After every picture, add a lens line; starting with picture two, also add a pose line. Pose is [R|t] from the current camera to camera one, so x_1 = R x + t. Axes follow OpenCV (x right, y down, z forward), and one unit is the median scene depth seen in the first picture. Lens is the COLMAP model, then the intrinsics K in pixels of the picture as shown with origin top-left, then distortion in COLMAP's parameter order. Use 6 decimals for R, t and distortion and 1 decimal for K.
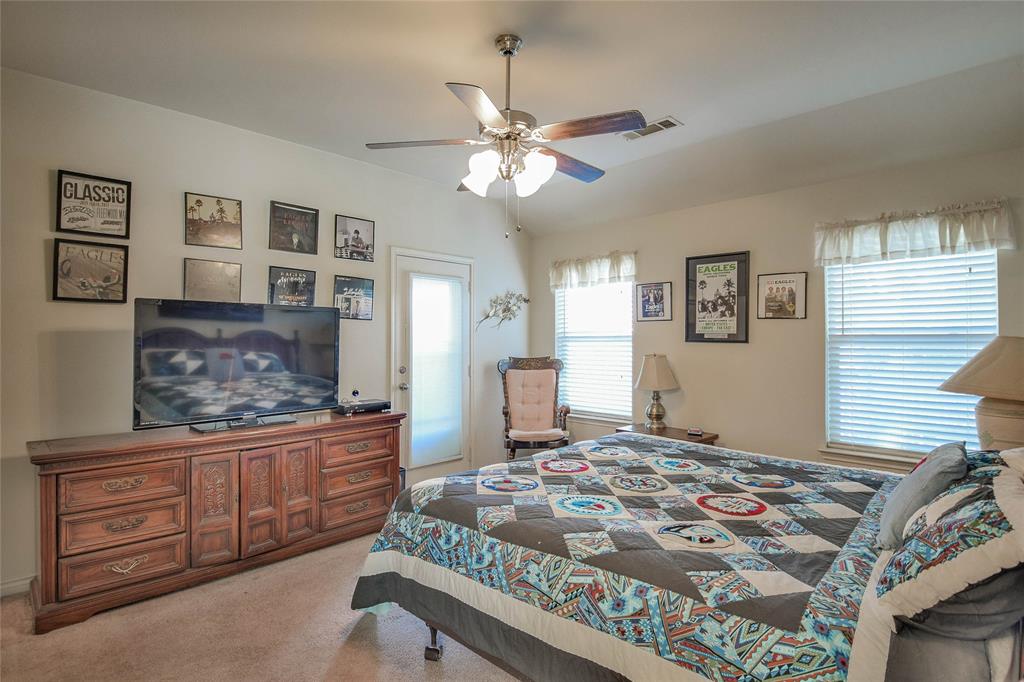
lens RADIAL K [[506.2, 0, 506.8], [0, 506.2, 335.9], [0, 0, 1]] dist [0.016282, -0.033640]
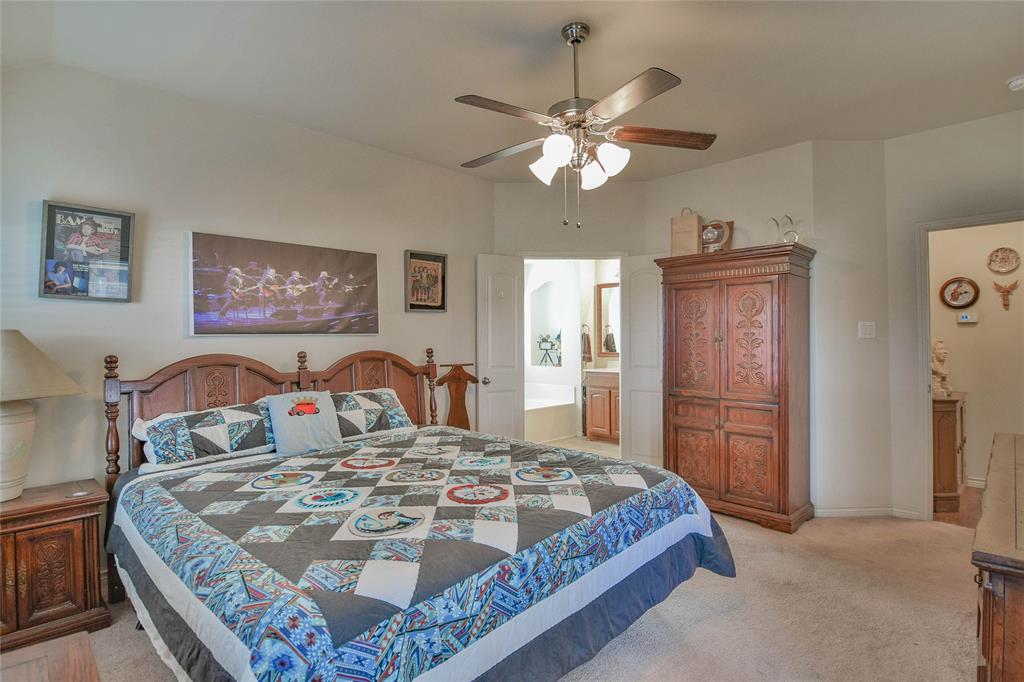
lens RADIAL K [[506.2, 0, 506.8], [0, 506.2, 335.9], [0, 0, 1]] dist [0.016282, -0.033640]
pose [[-0.999952, 0.009397, 0.002871, 0.050387], [0.009331, 0.999710, -0.022185, 0.026375], [-0.003078, -0.022158, -0.999750, 1.349013]]
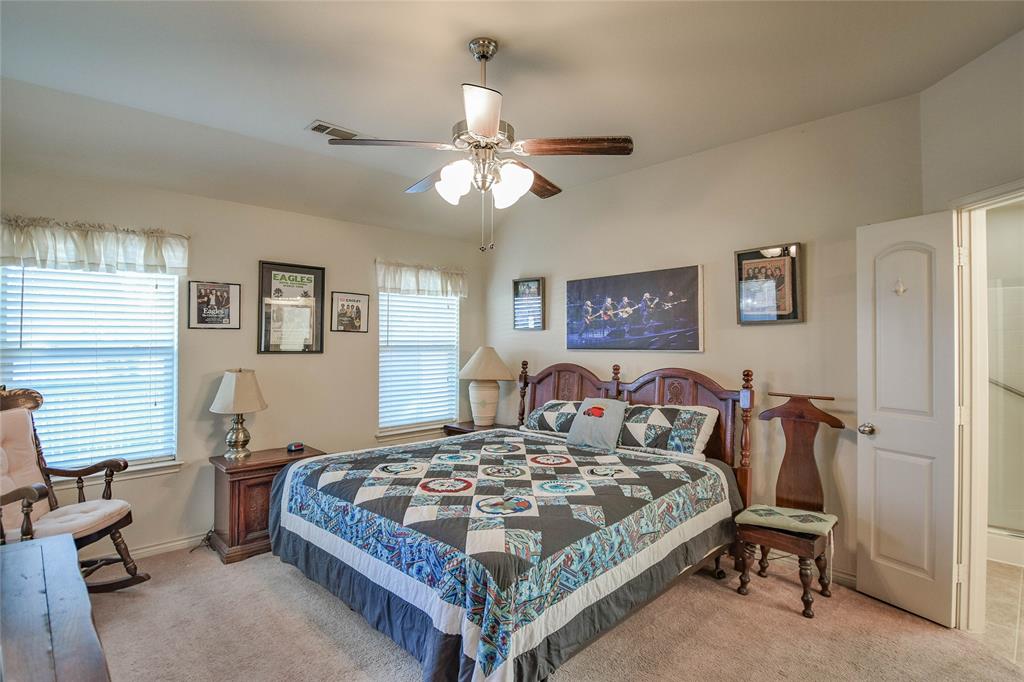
lens RADIAL K [[509.6, 0, 507.2], [0, 509.6, 339.1], [0, 0, 1]] dist [0.017114, -0.034225]
pose [[0.029357, 0.000809, 0.999569, -0.666092], [-0.009297, 0.999957, -0.000536, -0.021554], [-0.999526, -0.009278, 0.029364, 0.649753]]
